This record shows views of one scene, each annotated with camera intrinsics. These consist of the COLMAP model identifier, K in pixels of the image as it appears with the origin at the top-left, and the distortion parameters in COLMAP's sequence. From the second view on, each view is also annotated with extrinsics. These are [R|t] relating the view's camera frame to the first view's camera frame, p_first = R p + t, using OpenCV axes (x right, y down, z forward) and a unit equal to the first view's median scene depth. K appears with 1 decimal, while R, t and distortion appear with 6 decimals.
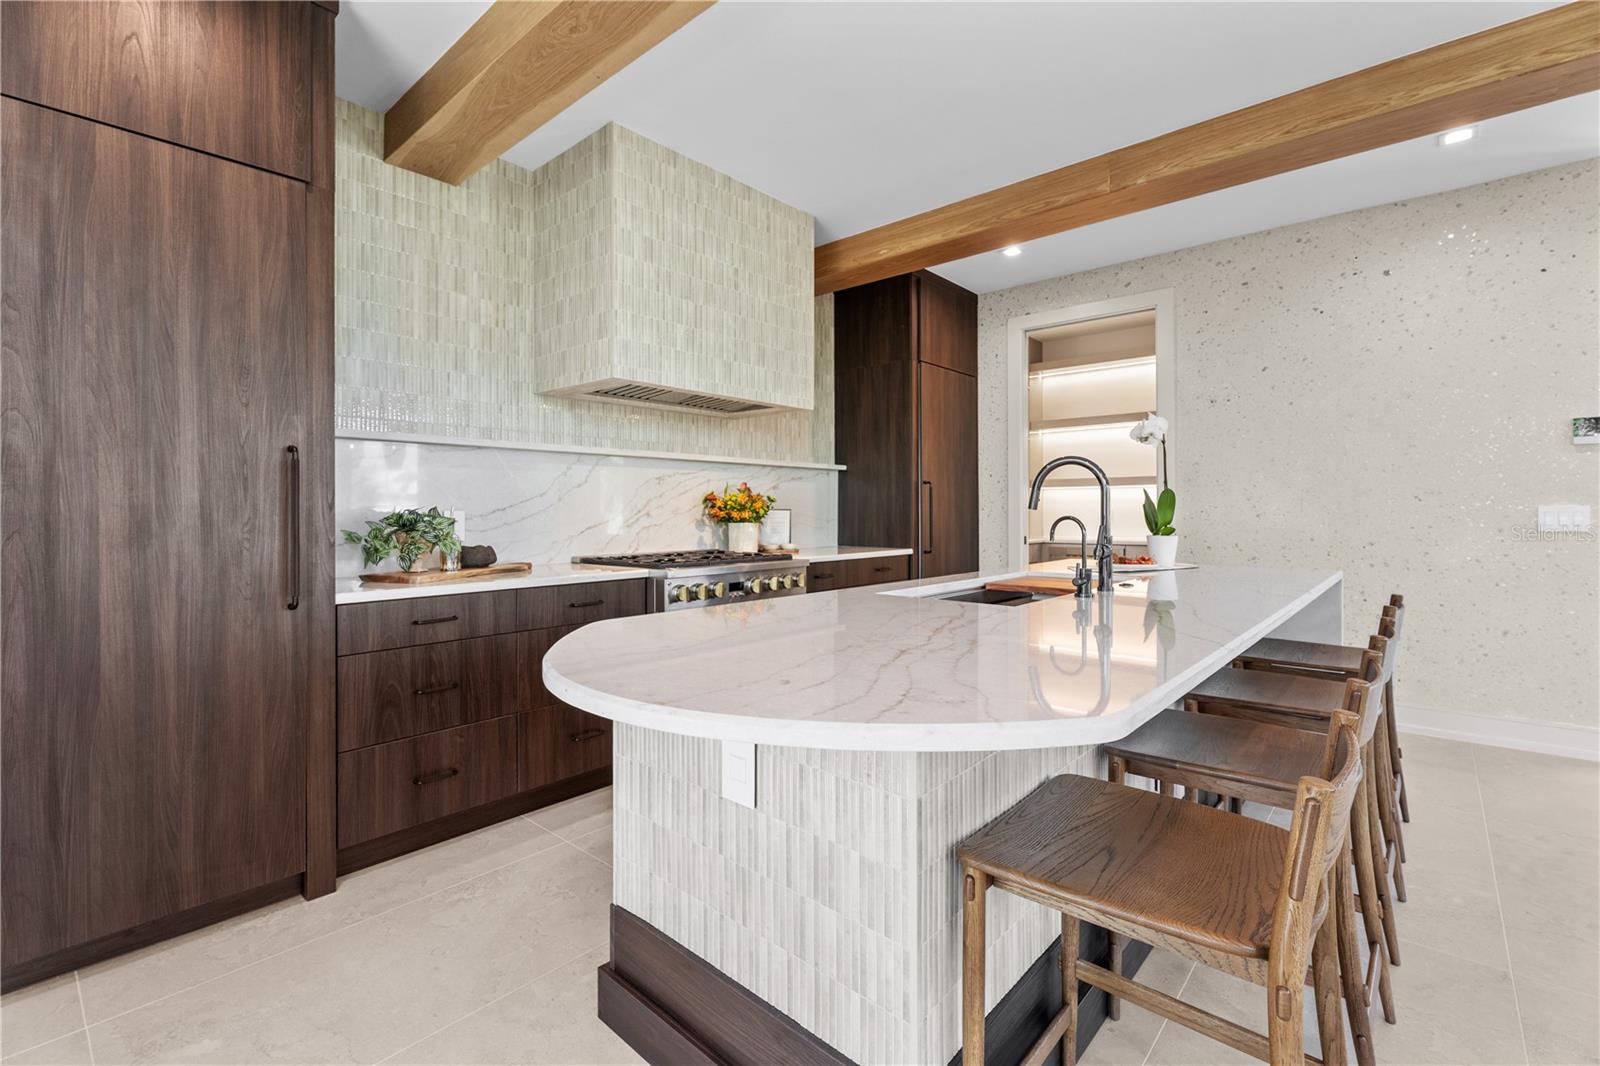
lens RADIAL K [[694.2, 0, 799.3], [0, 694.2, 516.2], [0, 0, 1]] dist [0.001371, 0.000302]
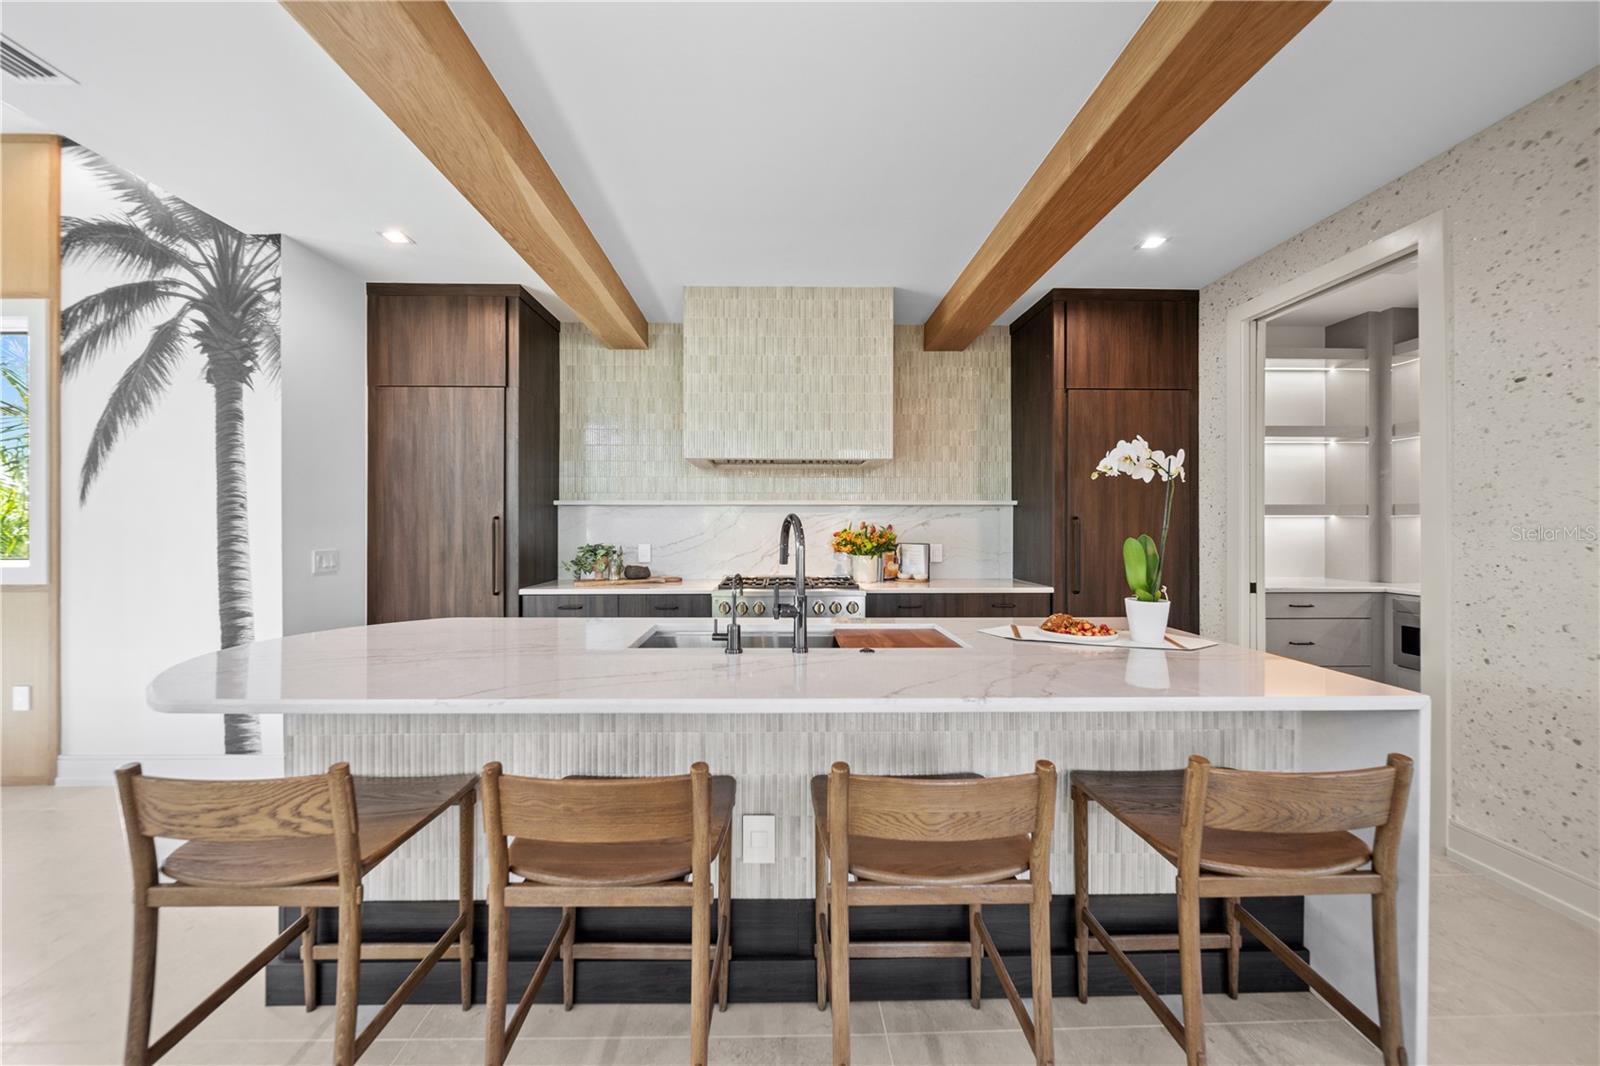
lens RADIAL K [[566.9, 0, 800.8], [0, 566.9, 531.8], [0, 0, 1]] dist [0.001933, -0.000174]
pose [[0.693957, 0.010381, -0.719941, 0.649126], [-0.008284, 0.999945, 0.006434, -0.043147], [0.719968, 0.001499, 0.694005, 0.280533]]
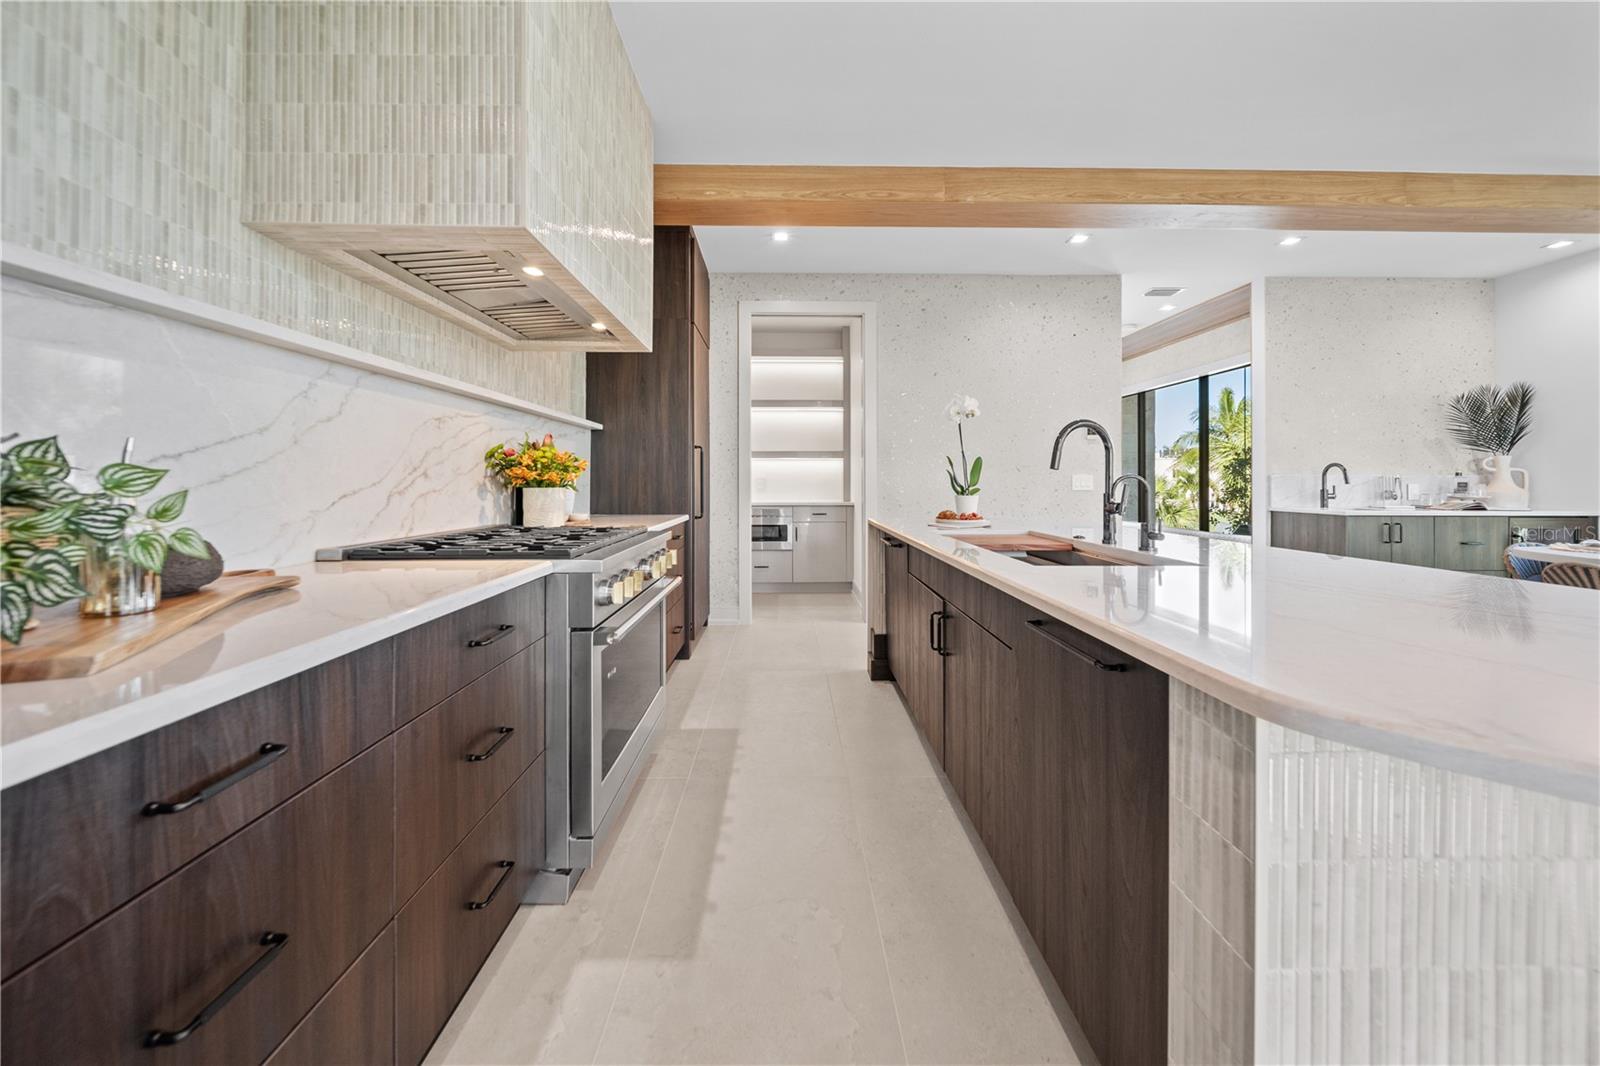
lens RADIAL K [[566.9, 0, 790.6], [0, 566.9, 482.1], [0, 0, 1]] dist [0.001933, -0.000174]
pose [[0.746403, 0.003155, 0.665487, -0.344919], [0.002192, 0.999972, -0.007200, 0.009887], [-0.665491, 0.006832, 0.746375, 0.425930]]
